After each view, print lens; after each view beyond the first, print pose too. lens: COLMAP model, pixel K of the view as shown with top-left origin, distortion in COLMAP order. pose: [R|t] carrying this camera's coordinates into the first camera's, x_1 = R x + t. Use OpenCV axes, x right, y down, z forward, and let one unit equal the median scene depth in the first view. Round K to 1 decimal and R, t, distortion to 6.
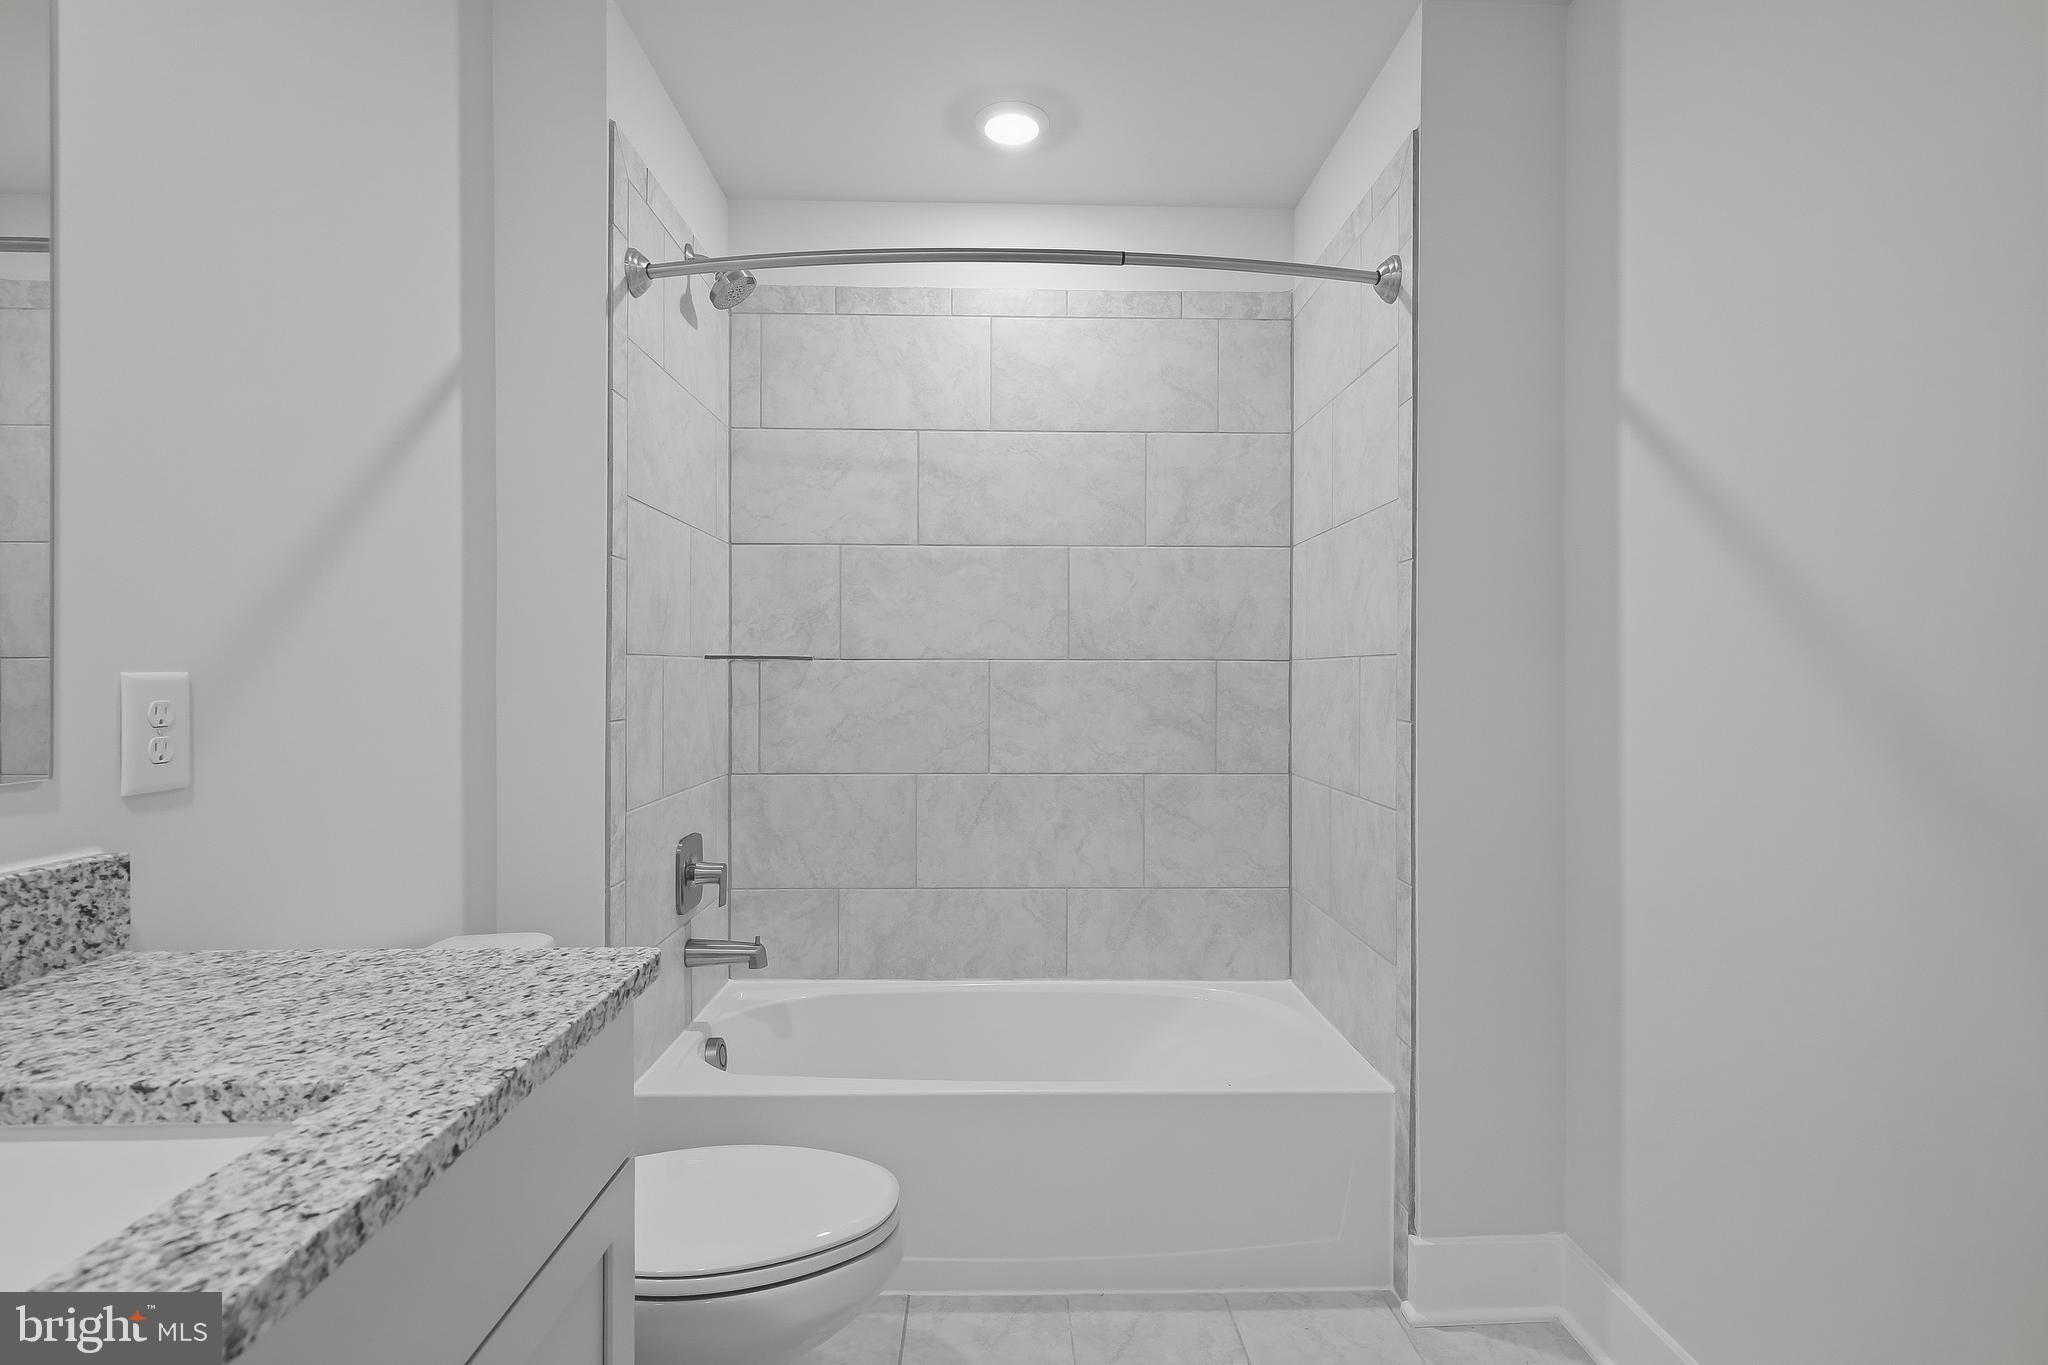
lens RADIAL K [[1001.7, 0, 1022.1], [0, 1001.7, 671.6], [0, 0, 1]] dist [0.004390, -0.002508]
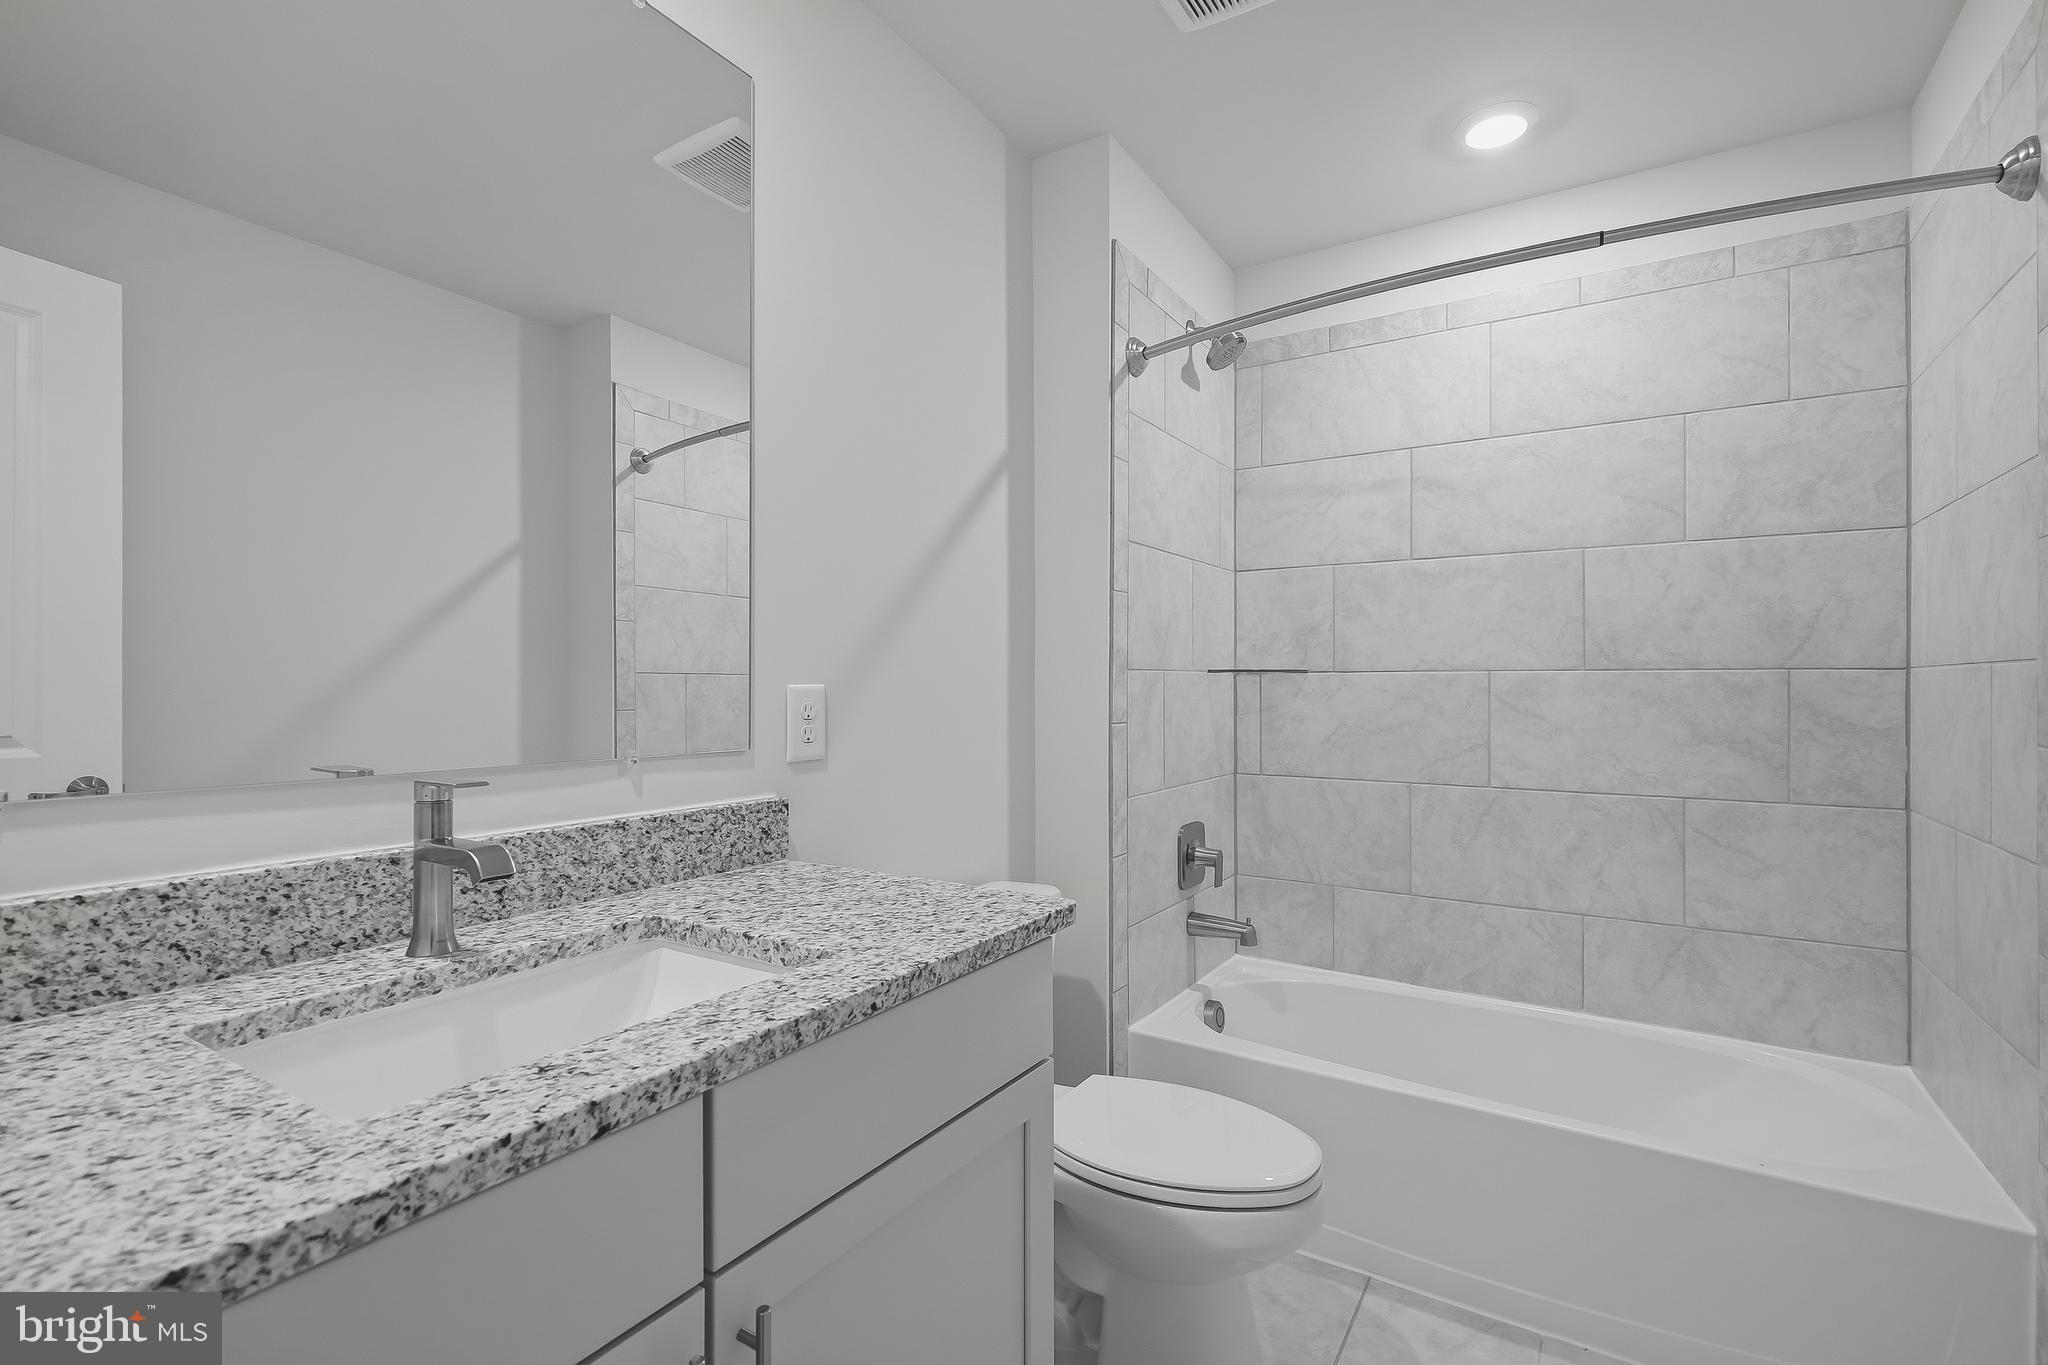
lens RADIAL K [[917.8, 0, 1026.3], [0, 917.8, 678.9], [0, 0, 1]] dist [0.001825, -0.003403]
pose [[0.832729, -0.004735, -0.553661, 0.114400], [0.001720, 0.999981, -0.005966, 0.000581], [0.553679, 0.004016, 0.832721, -0.001853]]
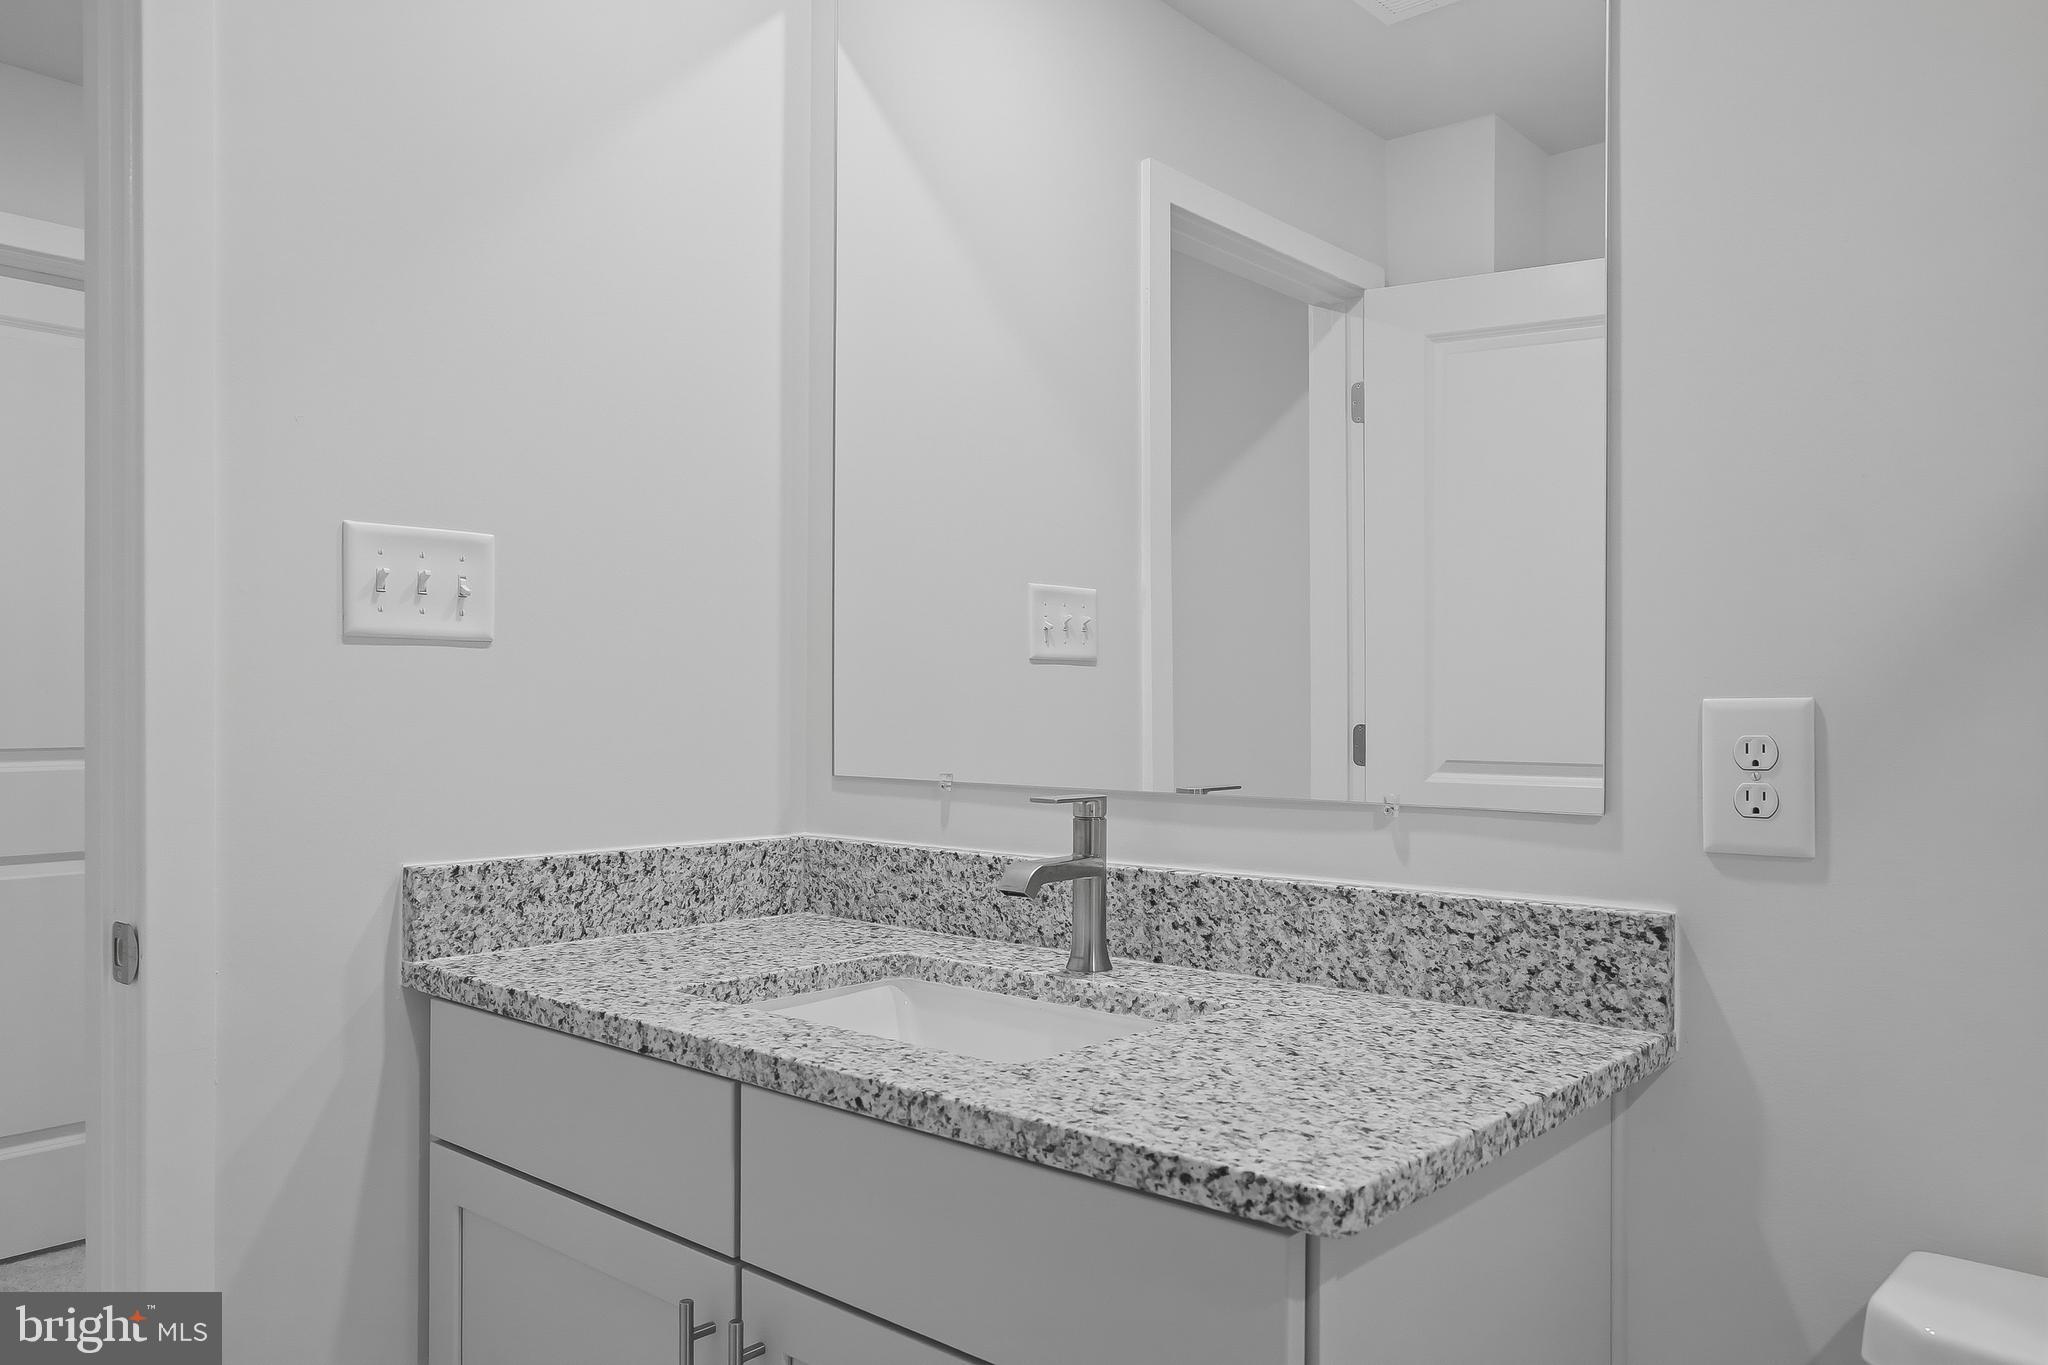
lens RADIAL K [[1439.5, 0, 1024.0], [0, 1439.5, 682.5], [0, 0, 1]] dist [-0.013261, 0.000694]
pose [[-0.676750, -0.016251, -0.736034, 0.168700], [0.000372, 0.999749, -0.022416, 0.006885], [0.736213, -0.015444, -0.676574, 0.697998]]
